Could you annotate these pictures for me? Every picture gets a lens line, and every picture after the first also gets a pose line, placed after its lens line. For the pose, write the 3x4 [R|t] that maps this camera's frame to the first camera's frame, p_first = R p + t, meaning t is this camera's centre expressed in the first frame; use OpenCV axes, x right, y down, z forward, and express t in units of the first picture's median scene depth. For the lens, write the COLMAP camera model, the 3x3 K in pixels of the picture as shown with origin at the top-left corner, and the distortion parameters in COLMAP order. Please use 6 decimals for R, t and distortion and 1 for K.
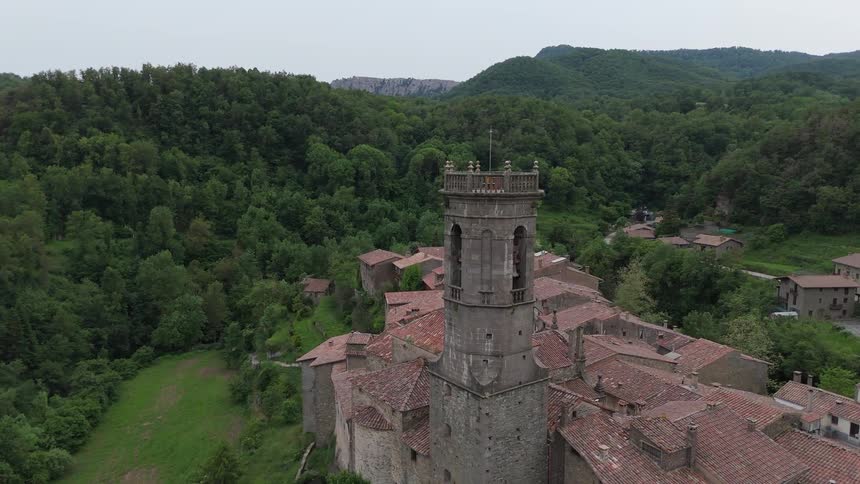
lens RADIAL K [[631.0, 0, 425.2], [0, 631.0, 245.0], [0, 0, 1]] dist [0.067545, -0.059153]
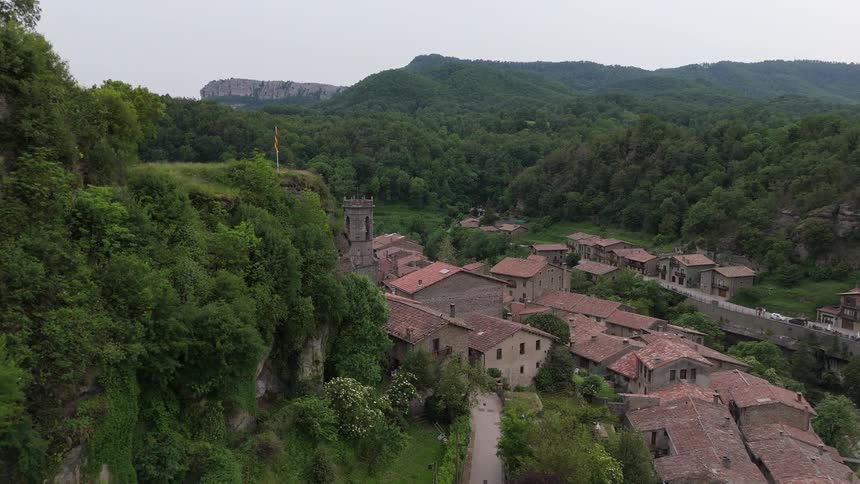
lens RADIAL K [[631.0, 0, 425.2], [0, 631.0, 245.0], [0, 0, 1]] dist [0.067545, -0.059153]
pose [[0.982710, -0.027574, 0.183089, -0.021068], [0.027205, 0.999620, 0.004530, 0.014602], [-0.183144, 0.000530, 0.983086, -0.300685]]
